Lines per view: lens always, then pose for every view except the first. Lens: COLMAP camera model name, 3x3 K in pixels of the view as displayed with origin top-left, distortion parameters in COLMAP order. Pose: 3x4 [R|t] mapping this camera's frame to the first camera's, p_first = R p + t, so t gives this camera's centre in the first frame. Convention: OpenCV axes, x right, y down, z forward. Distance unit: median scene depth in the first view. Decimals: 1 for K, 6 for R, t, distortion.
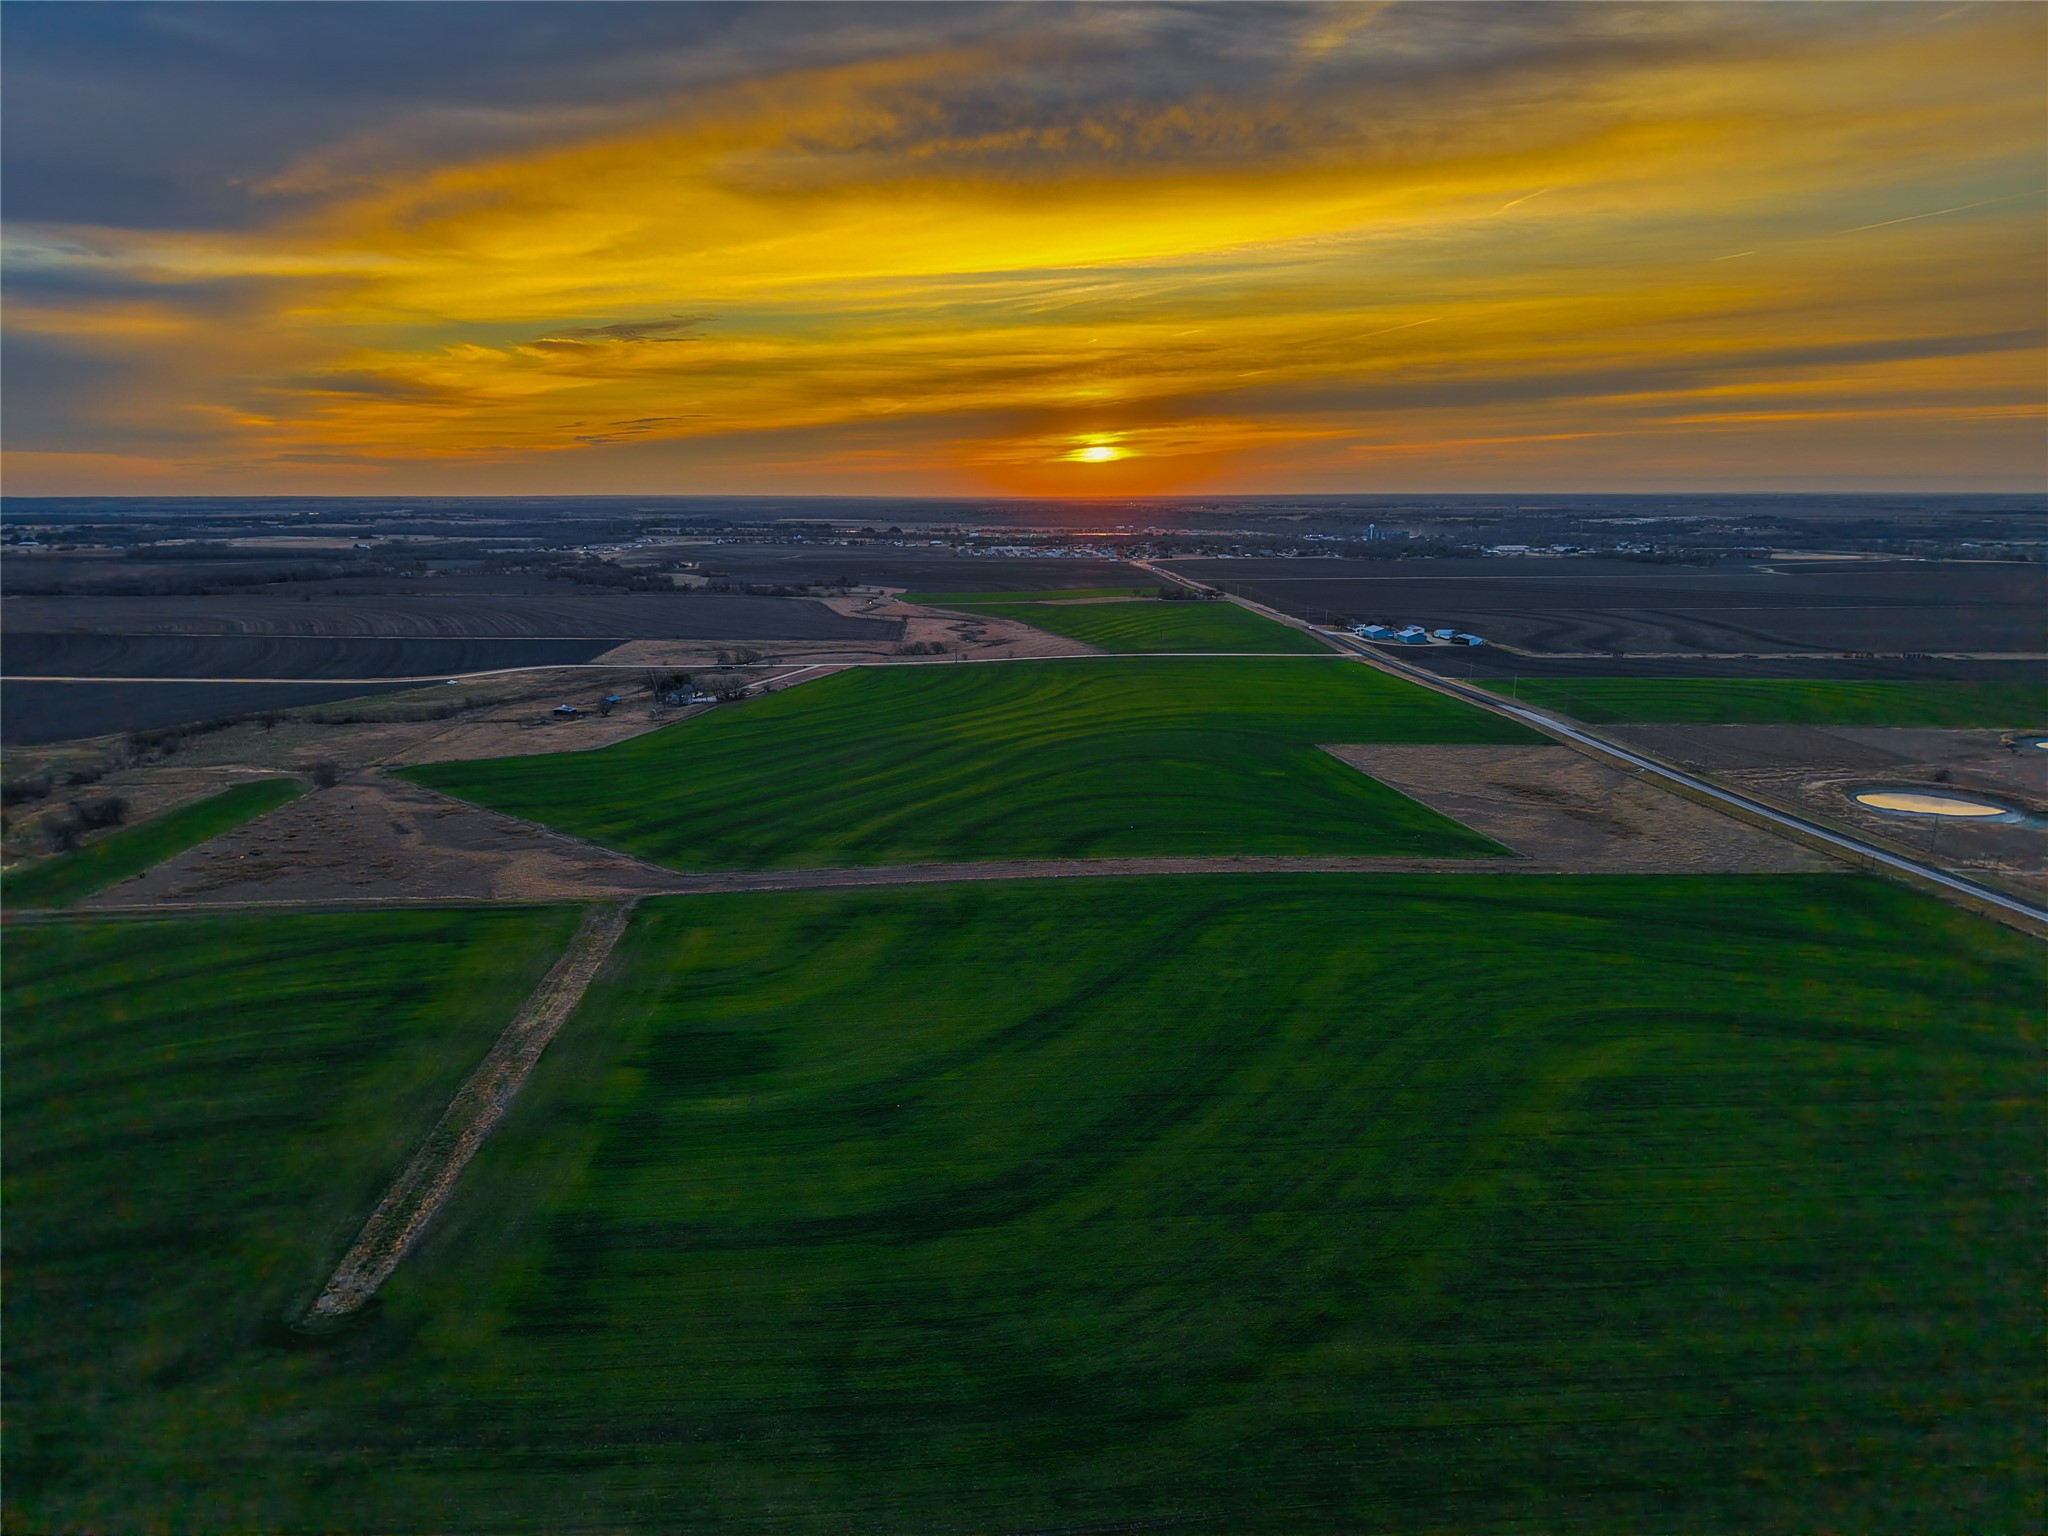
lens RADIAL K [[1369.6, 0, 1028.9], [0, 1369.6, 841.9], [0, 0, 1]] dist [0.026642, -0.028480]
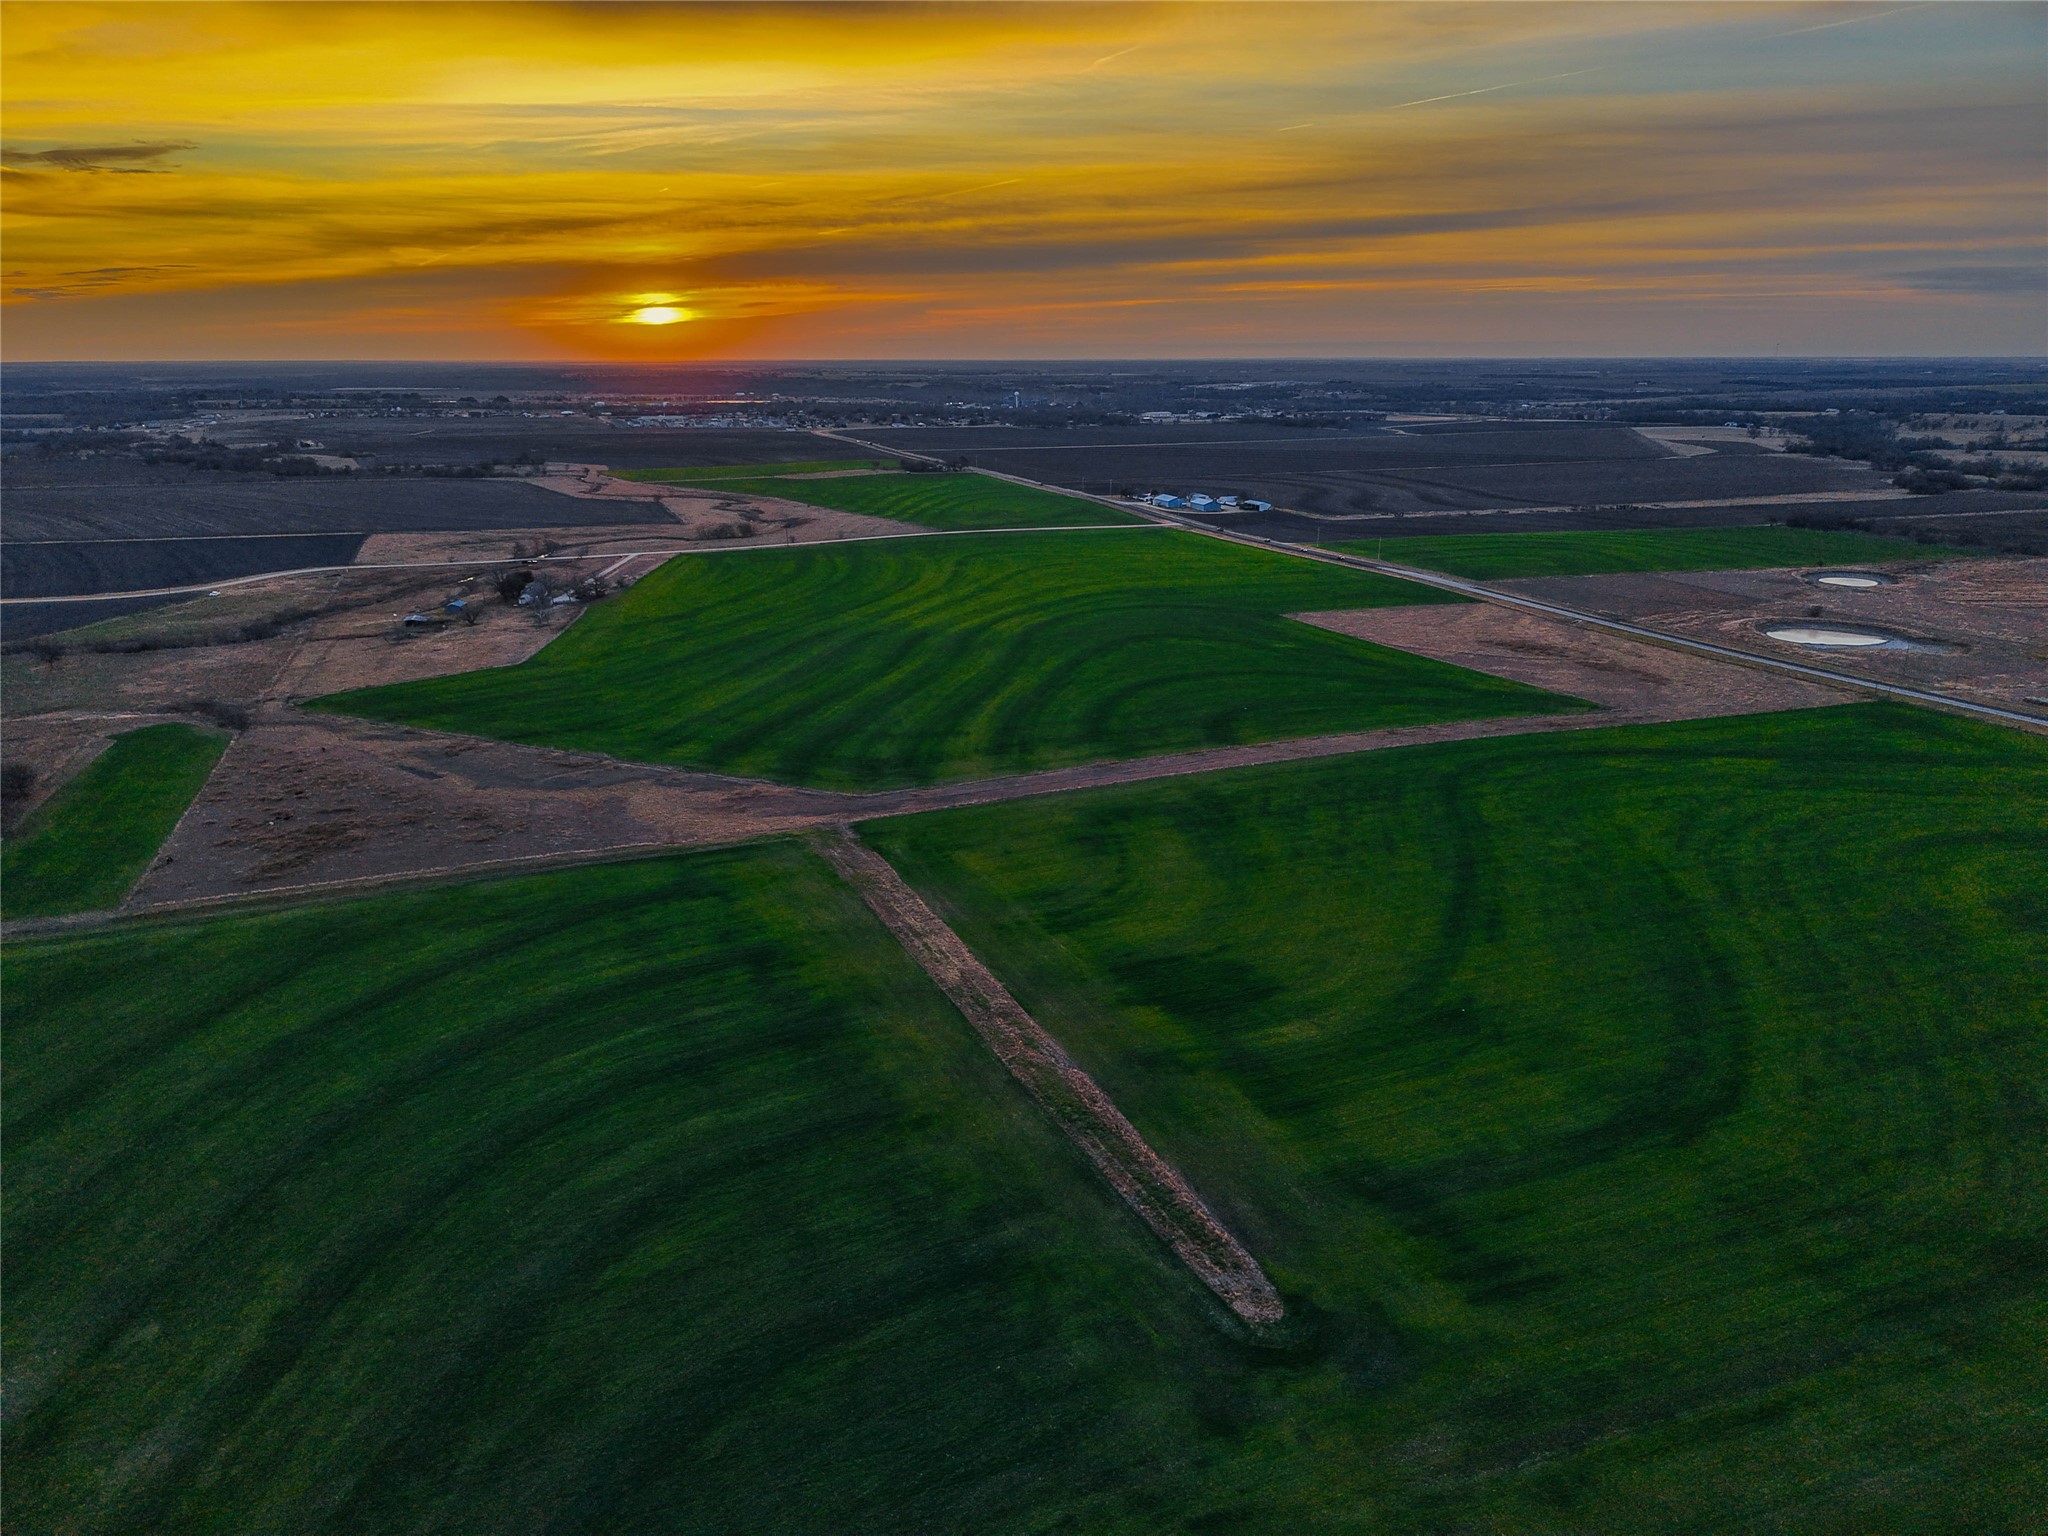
lens RADIAL K [[1369.6, 0, 1038.0], [0, 1369.6, 851.1], [0, 0, 1]] dist [0.026642, -0.028480]
pose [[0.954490, -0.101271, 0.280521, -0.135516], [0.074156, 0.991633, 0.105669, -0.008996], [-0.288875, -0.080057, 0.954014, 0.036436]]
